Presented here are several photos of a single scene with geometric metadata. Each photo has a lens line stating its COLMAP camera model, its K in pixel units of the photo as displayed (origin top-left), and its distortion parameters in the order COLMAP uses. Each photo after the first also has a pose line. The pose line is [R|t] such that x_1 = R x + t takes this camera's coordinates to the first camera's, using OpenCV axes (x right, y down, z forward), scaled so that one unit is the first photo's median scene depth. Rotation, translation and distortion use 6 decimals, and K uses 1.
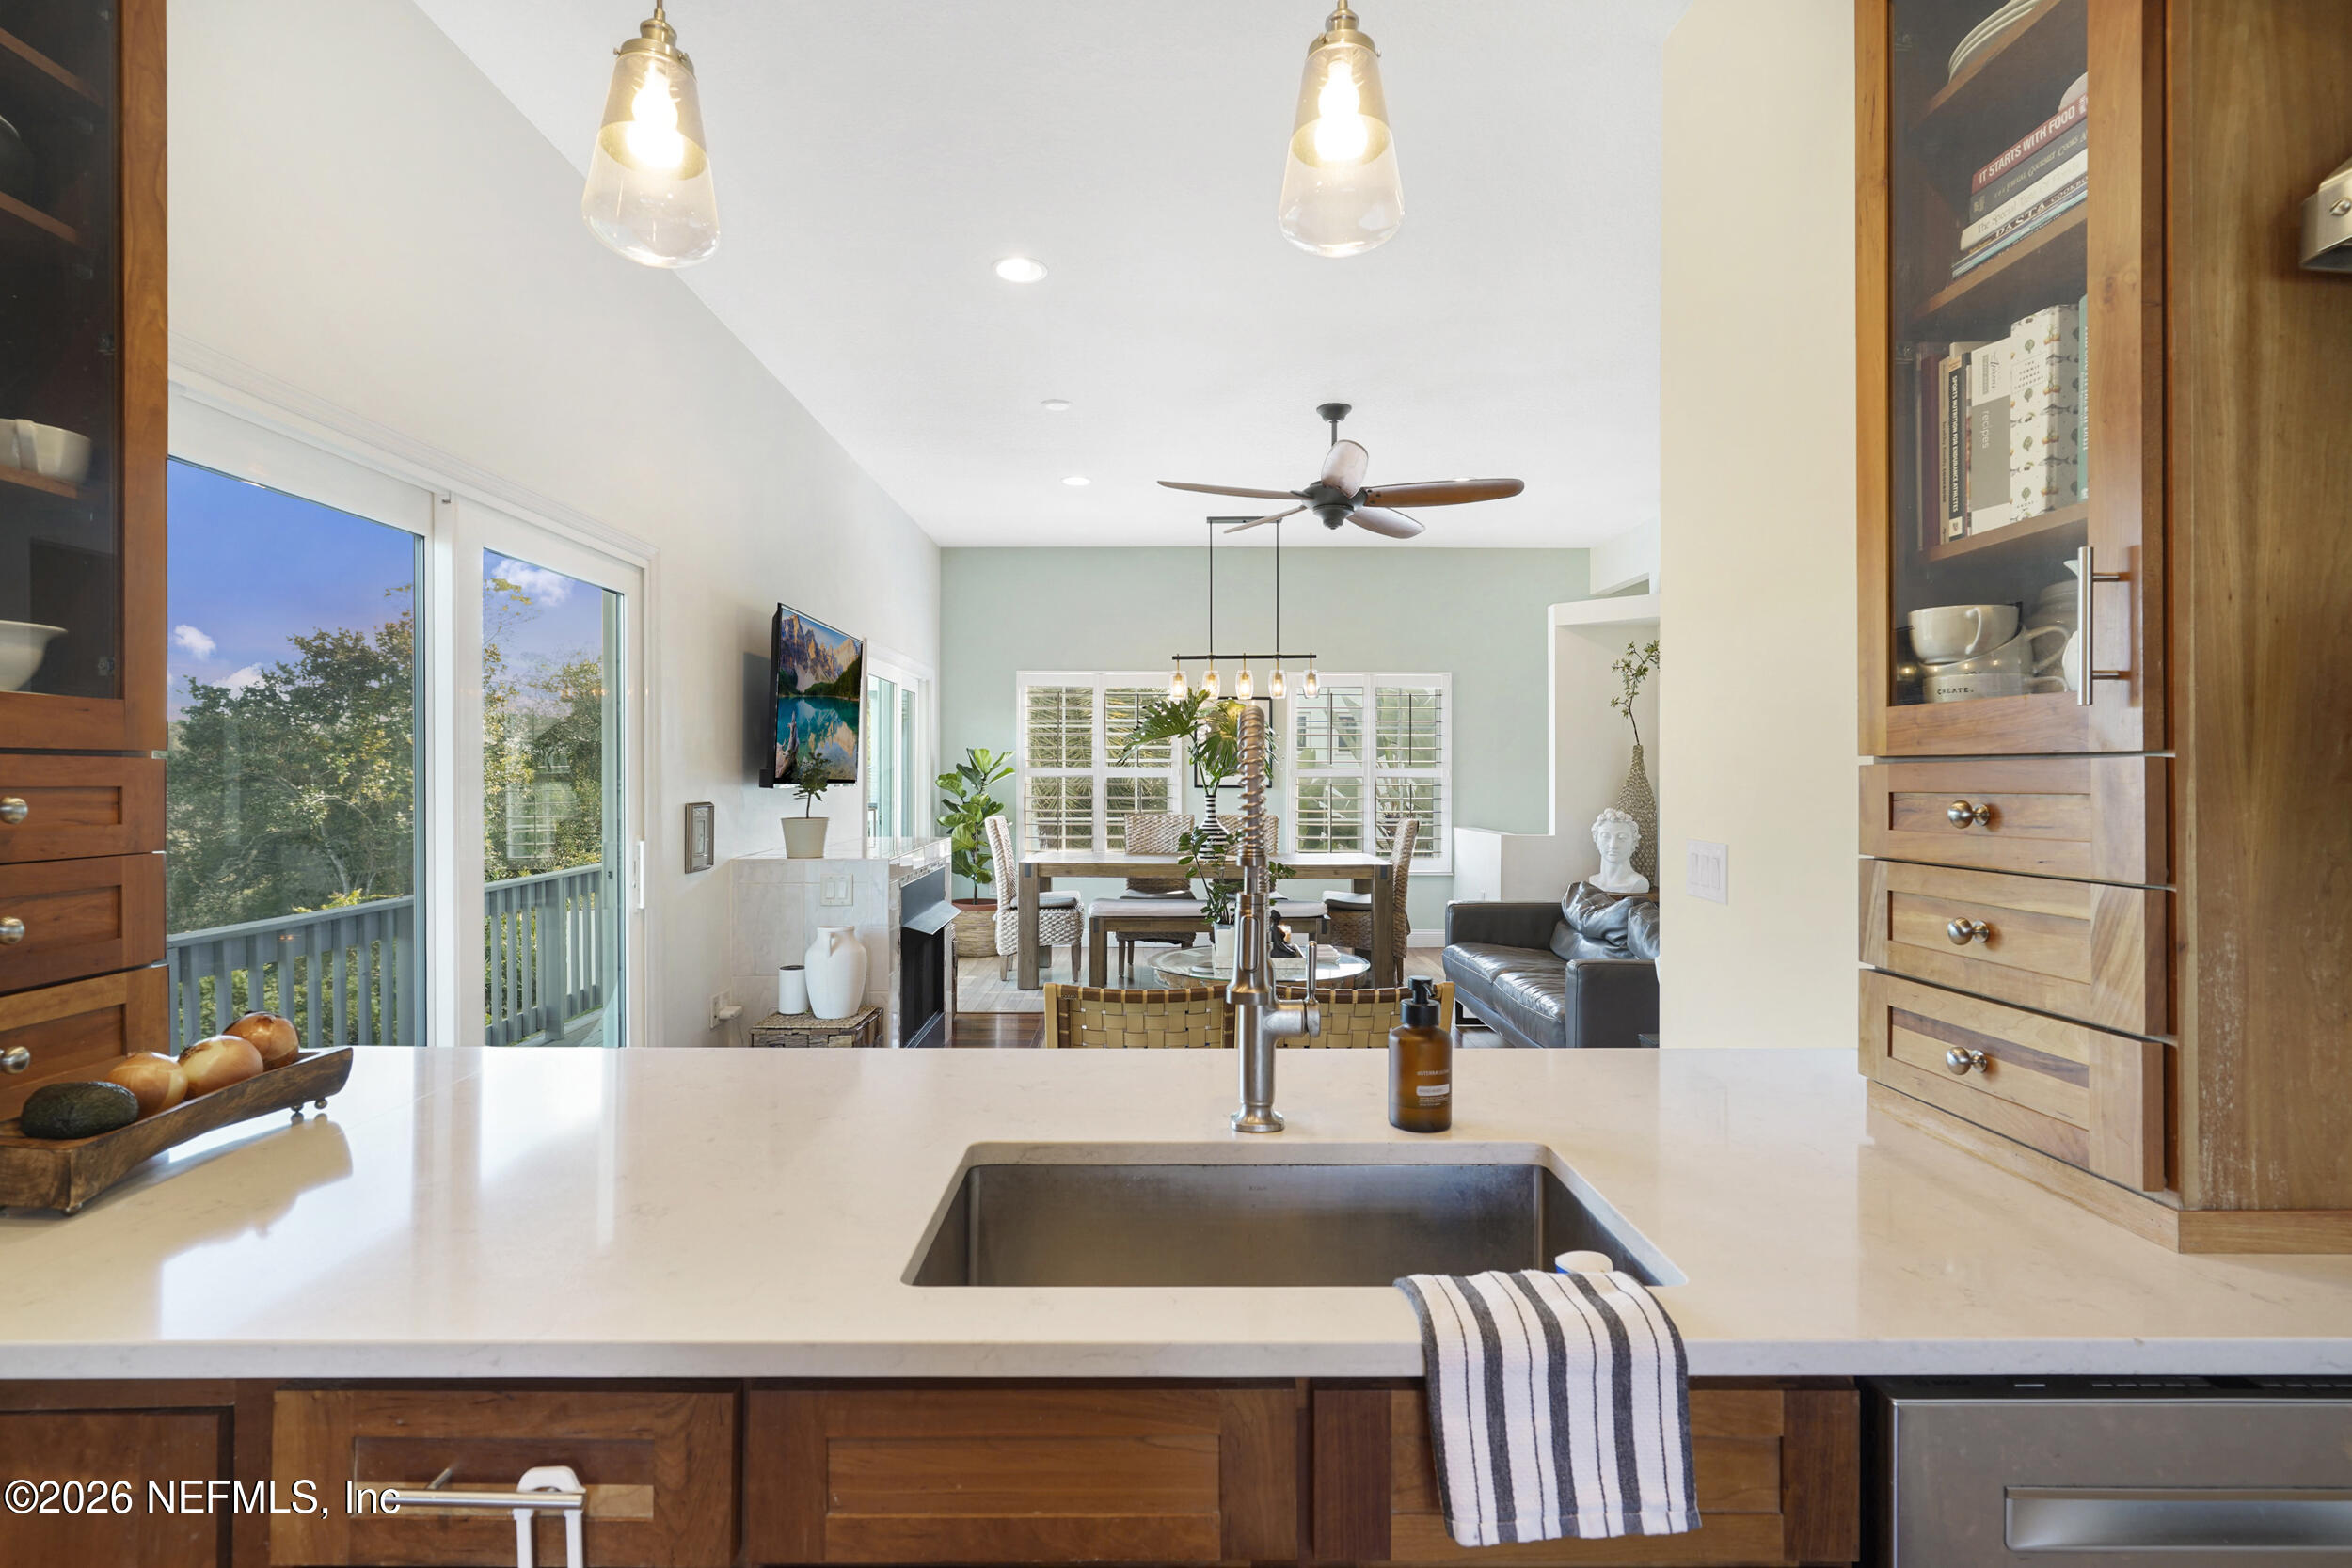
lens RADIAL K [[1129.8, 0, 1171.8], [0, 1129.8, 769.3], [0, 0, 1]] dist [-0.018912, 0.012578]
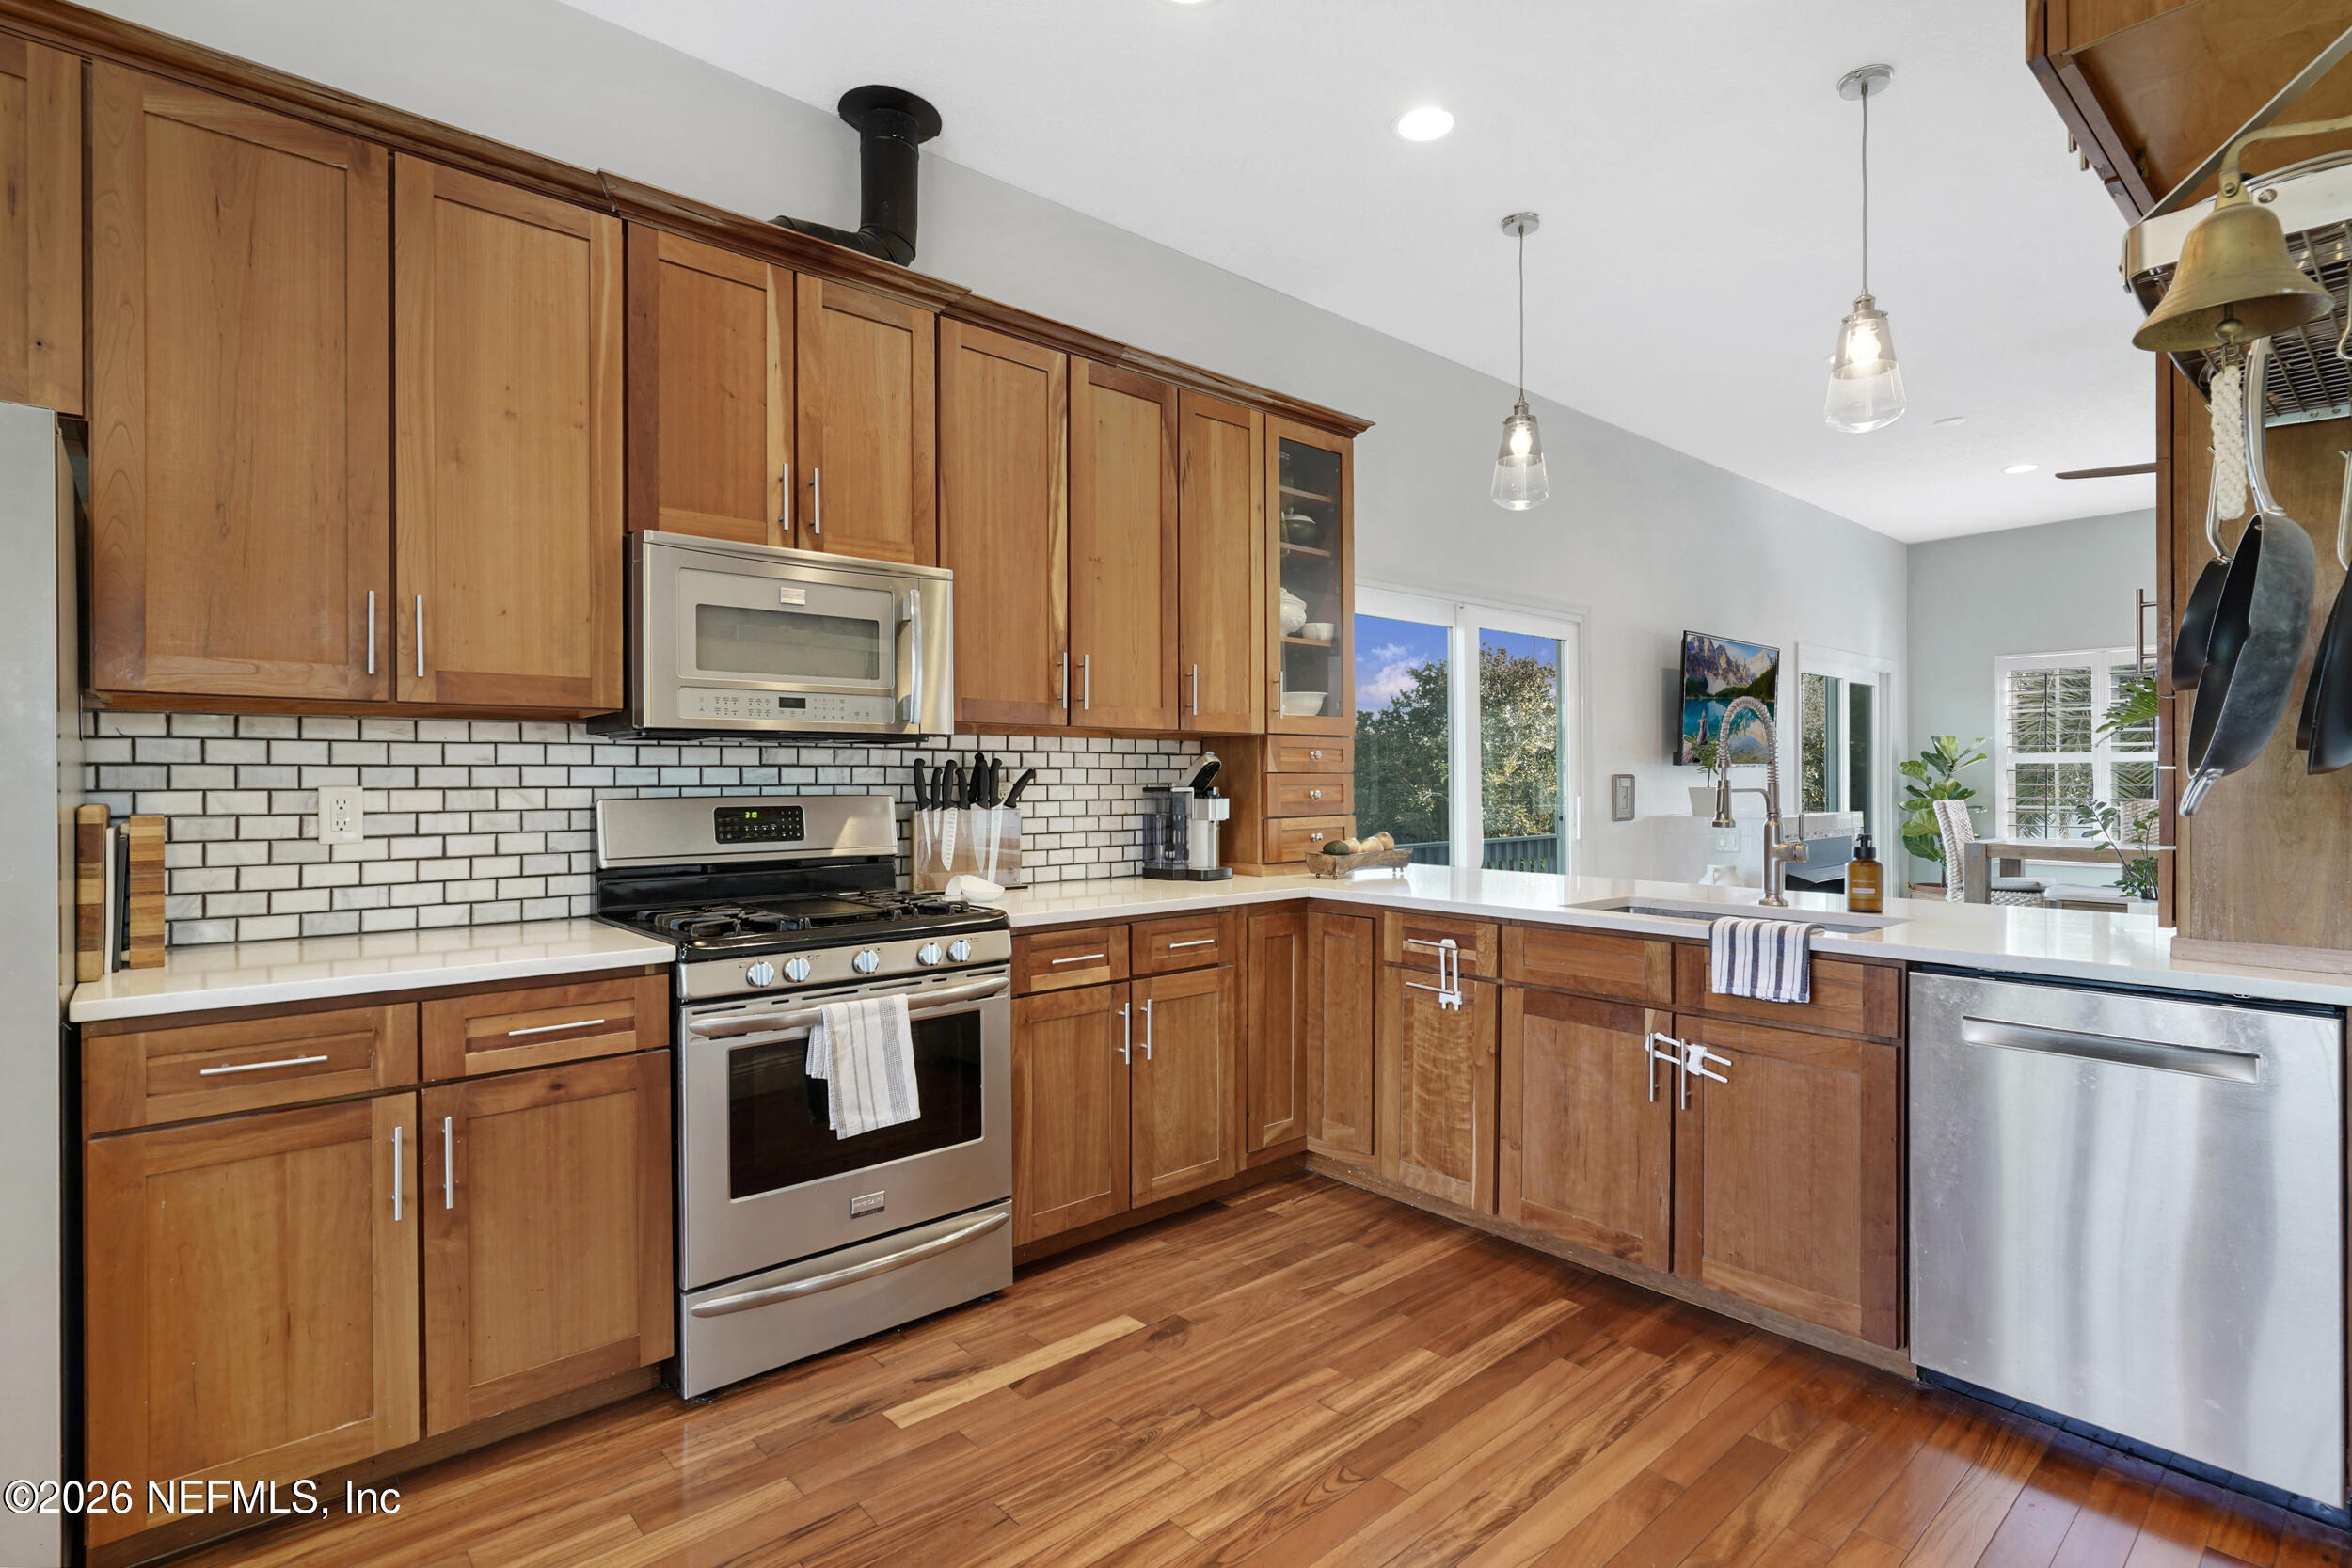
lens RADIAL K [[1135.8, 0, 1176.0], [0, 1135.8, 784.0], [0, 0, 1]] dist [-0.002542, 0.000626]
pose [[0.644728, 0.000216, -0.764412, 0.166928], [0.006708, 0.999960, 0.005940, 0.014474], [0.764383, -0.008958, 0.644701, -0.199261]]
